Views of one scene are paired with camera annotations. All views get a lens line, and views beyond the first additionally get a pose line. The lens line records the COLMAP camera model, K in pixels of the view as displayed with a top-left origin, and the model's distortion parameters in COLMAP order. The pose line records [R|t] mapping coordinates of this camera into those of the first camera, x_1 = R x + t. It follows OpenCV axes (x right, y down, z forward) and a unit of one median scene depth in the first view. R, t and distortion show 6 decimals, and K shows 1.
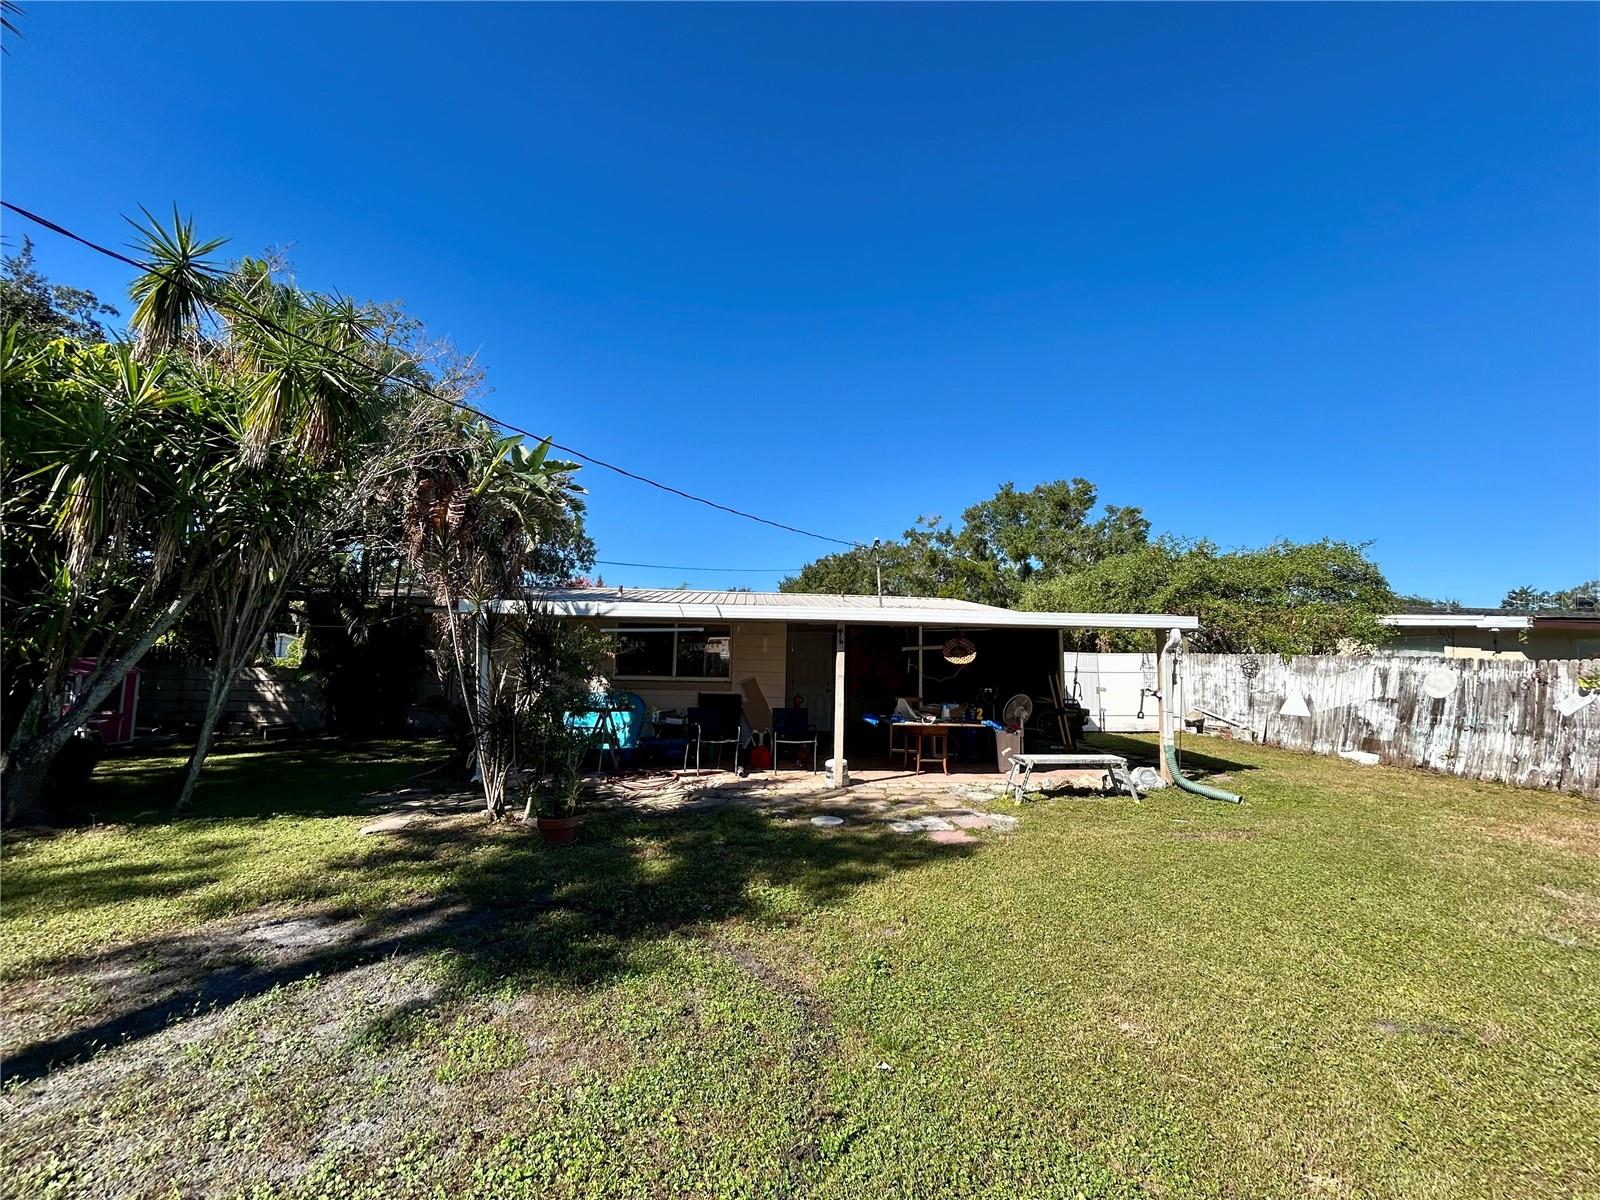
lens RADIAL K [[644.8, 0, 800.1], [0, 644.8, 602.4], [0, 0, 1]] dist [0.001766, -0.001366]
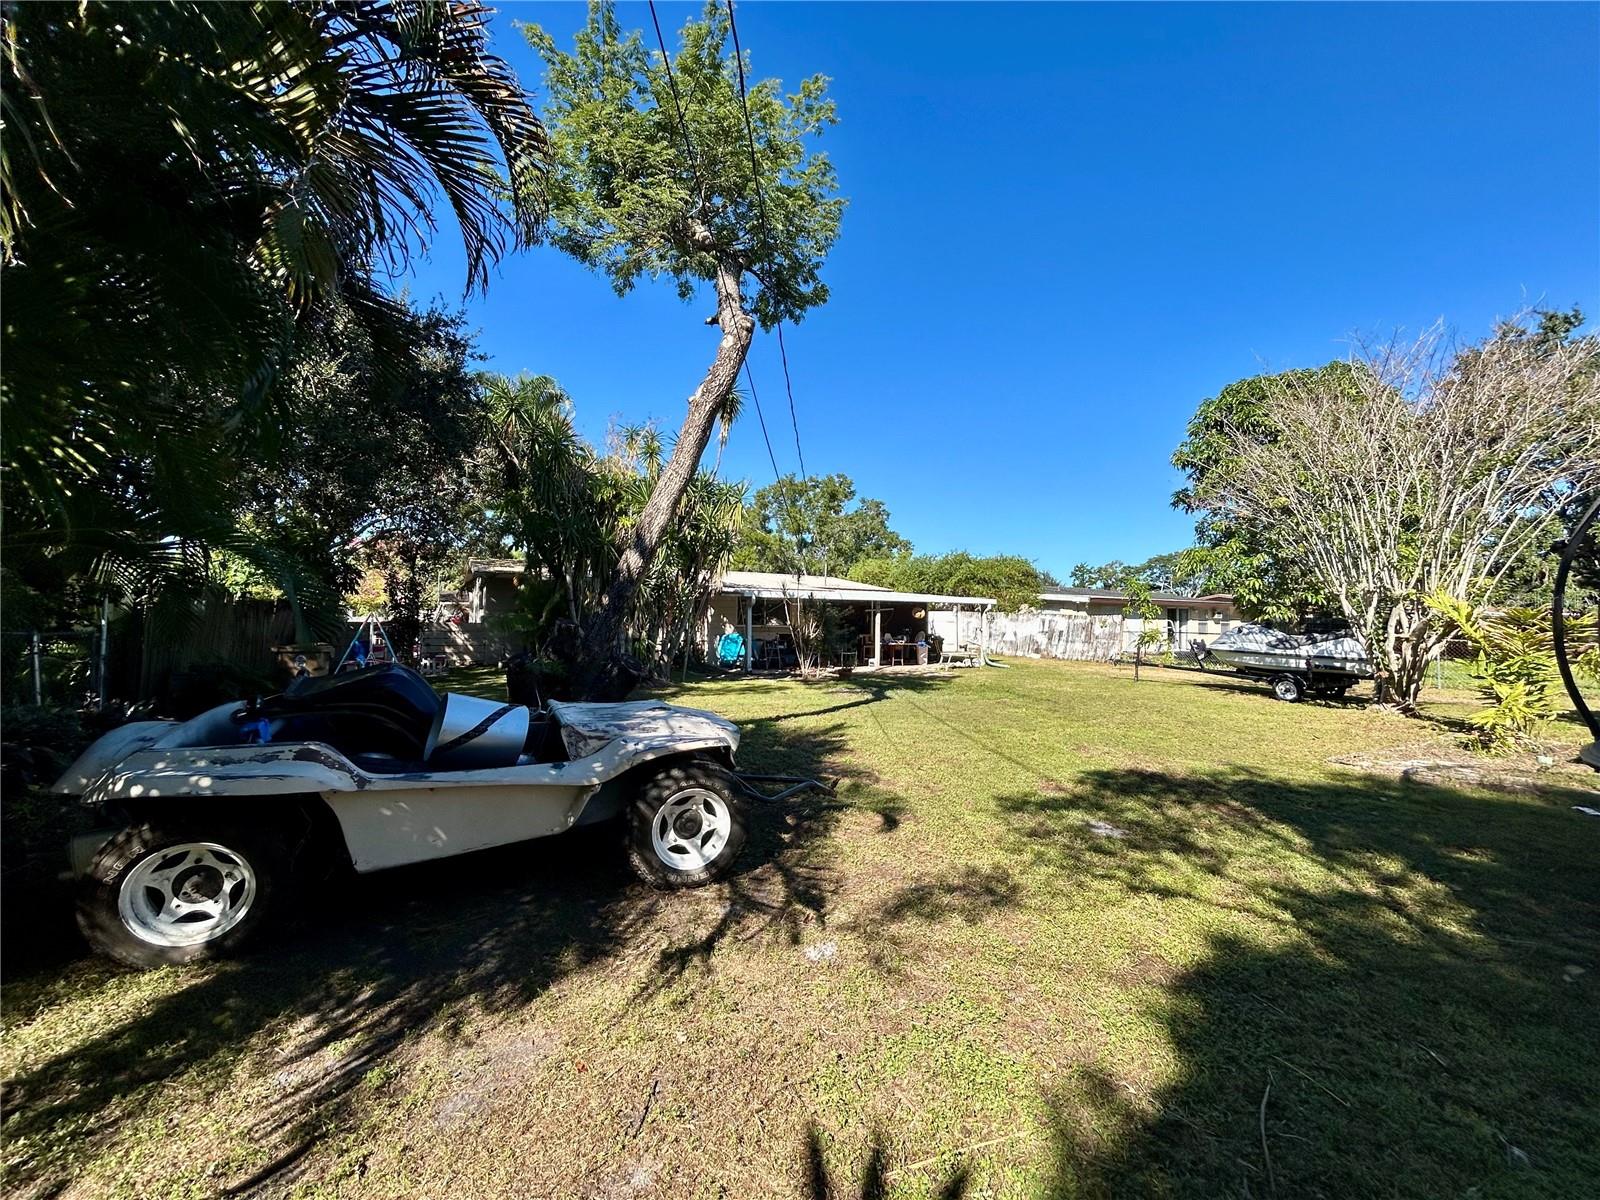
lens RADIAL K [[644.8, 0, 798.3], [0, 644.8, 597.8], [0, 0, 1]] dist [0.001766, -0.001366]
pose [[0.908592, 0.009009, 0.417587, -0.780972], [-0.037097, 0.997557, 0.059195, -0.070825], [-0.416033, -0.069275, 0.906707, -0.666258]]
